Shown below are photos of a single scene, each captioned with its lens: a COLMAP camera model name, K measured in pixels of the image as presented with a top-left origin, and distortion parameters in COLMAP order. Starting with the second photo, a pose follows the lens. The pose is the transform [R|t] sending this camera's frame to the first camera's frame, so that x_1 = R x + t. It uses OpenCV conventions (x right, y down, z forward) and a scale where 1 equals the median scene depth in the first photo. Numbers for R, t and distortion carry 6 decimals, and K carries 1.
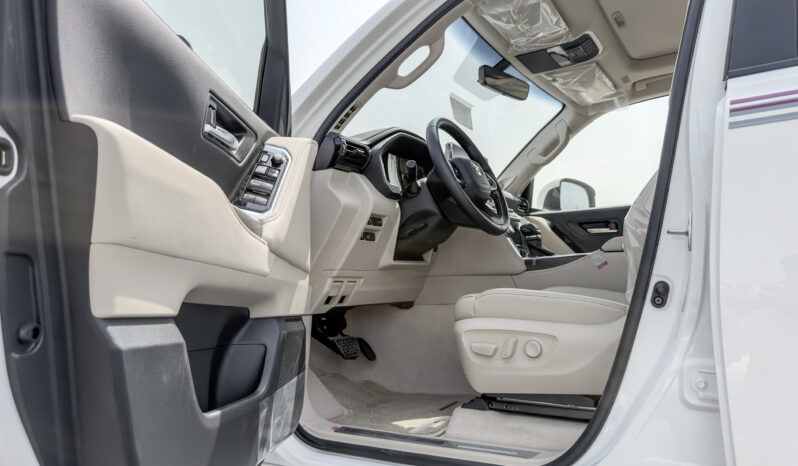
lens RADIAL K [[604.0, 0, 396.2], [0, 604.0, 232.4], [0, 0, 1]] dist [-0.000903, -0.014731]
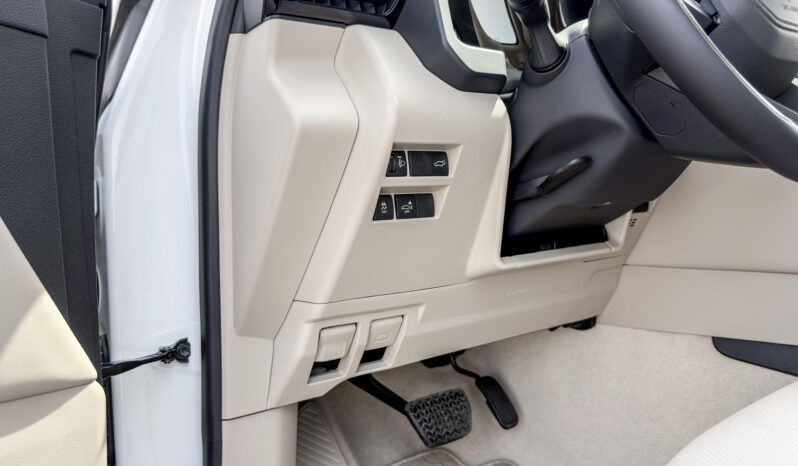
lens RADIAL K [[604.0, 0, 405.5], [0, 604.0, 235.0], [0, 0, 1]] dist [-0.000903, -0.014731]
pose [[0.924153, -0.000423, -0.382022, 0.085706], [0.059624, 0.987904, 0.143142, -0.026514], [0.377341, -0.155063, 0.913000, 0.647096]]
